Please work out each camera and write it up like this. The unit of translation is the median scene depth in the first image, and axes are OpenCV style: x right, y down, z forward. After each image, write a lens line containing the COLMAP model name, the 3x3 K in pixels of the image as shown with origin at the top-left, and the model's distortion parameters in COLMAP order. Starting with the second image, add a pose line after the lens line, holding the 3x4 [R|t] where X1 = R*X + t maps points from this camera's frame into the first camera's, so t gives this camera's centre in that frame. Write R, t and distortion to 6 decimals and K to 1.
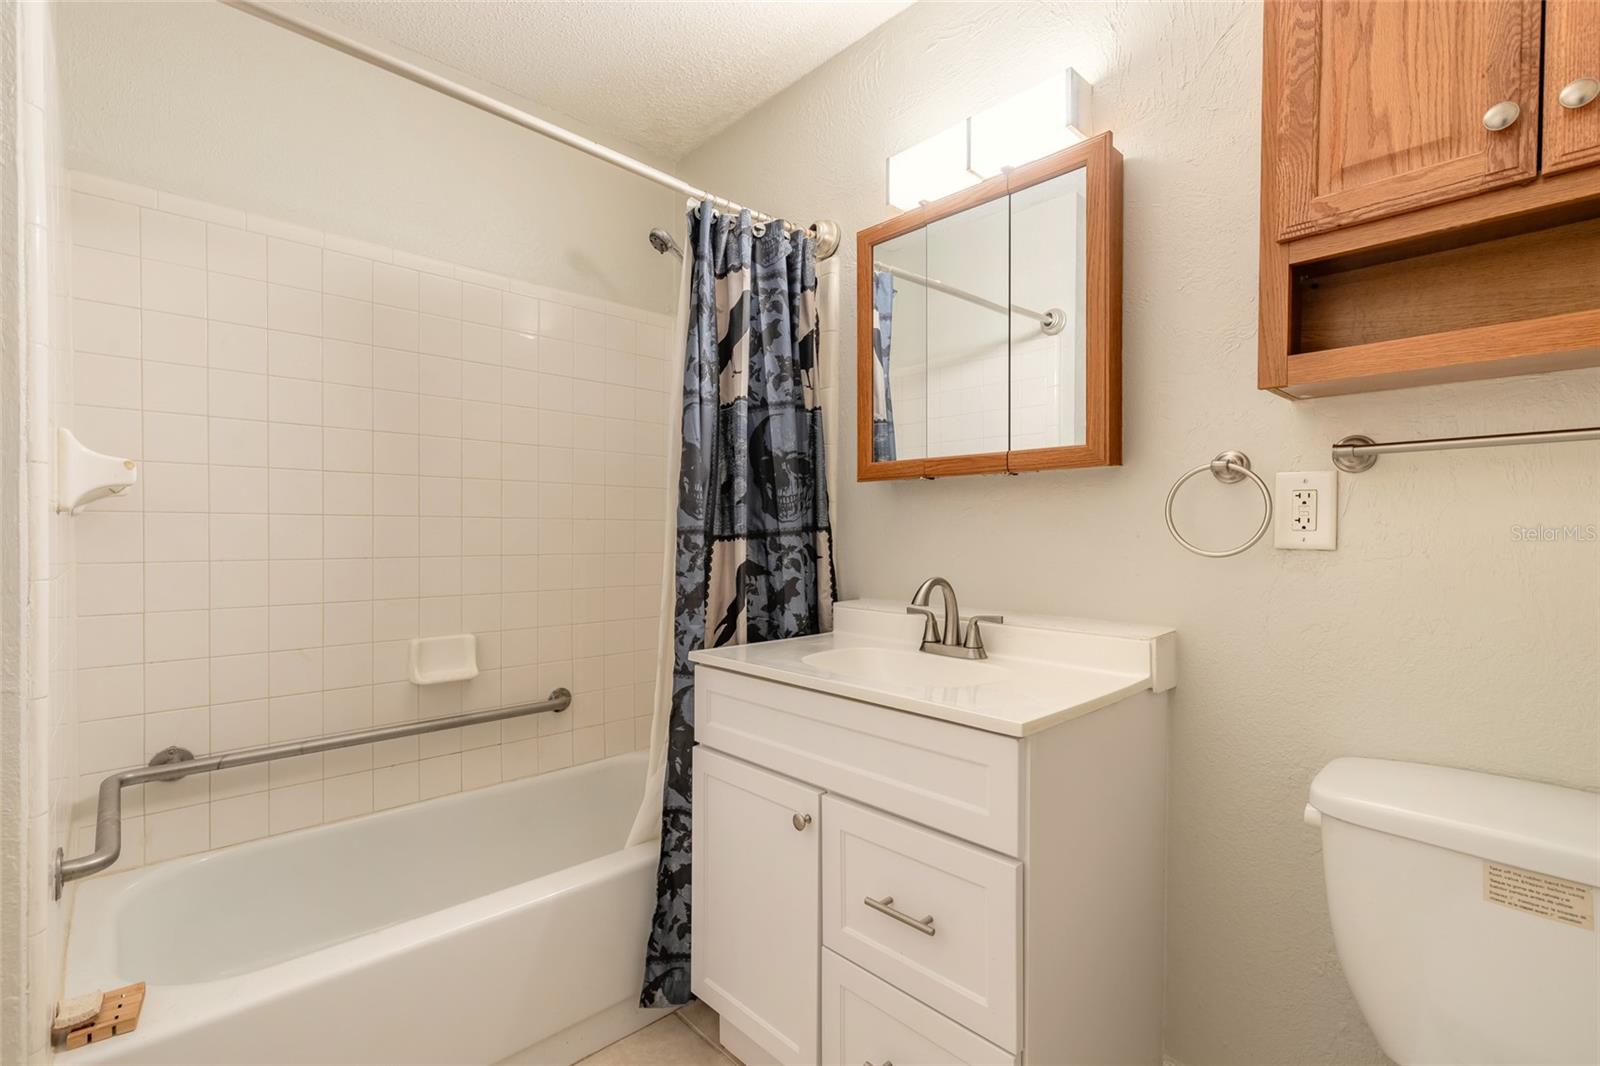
lens RADIAL K [[726.8, 0, 798.7], [0, 726.8, 532.4], [0, 0, 1]] dist [0.011268, -0.001720]
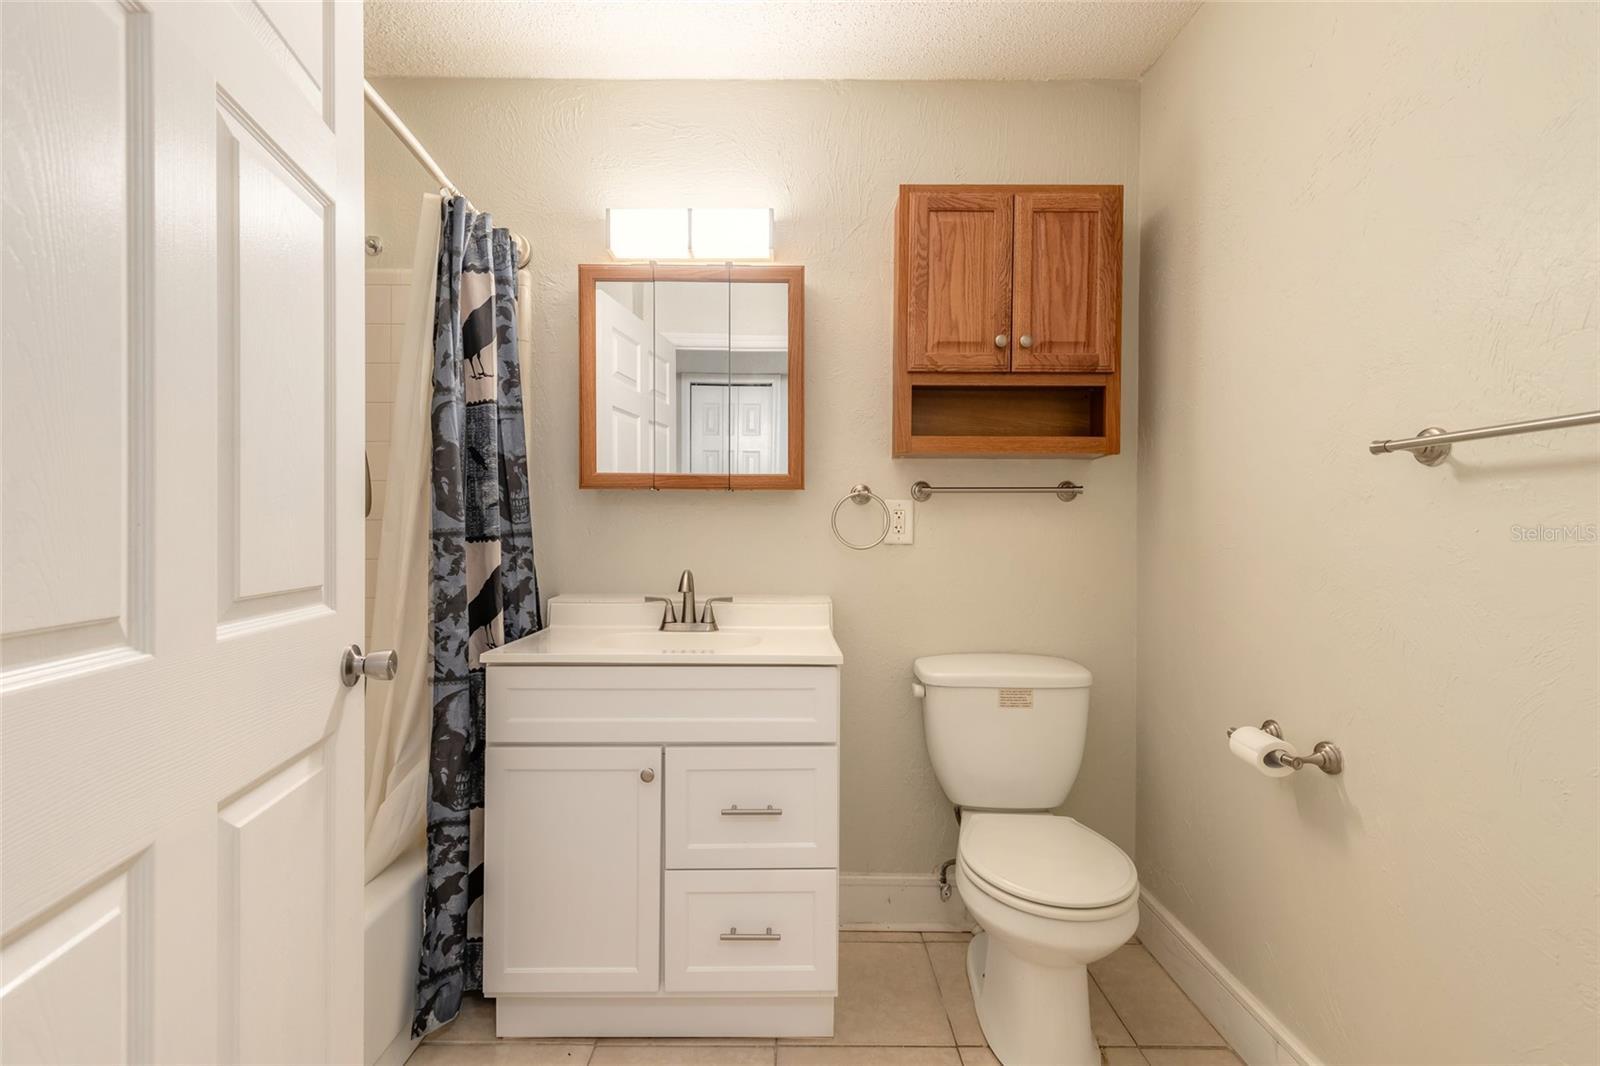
lens RADIAL K [[726.8, 0, 795.3], [0, 726.8, 531.8], [0, 0, 1]] dist [0.011268, -0.001720]
pose [[0.677279, 0.000386, 0.735727, -0.563208], [-0.002800, 0.999994, 0.002053, -0.007033], [-0.735721, -0.003451, 0.677276, 0.001806]]
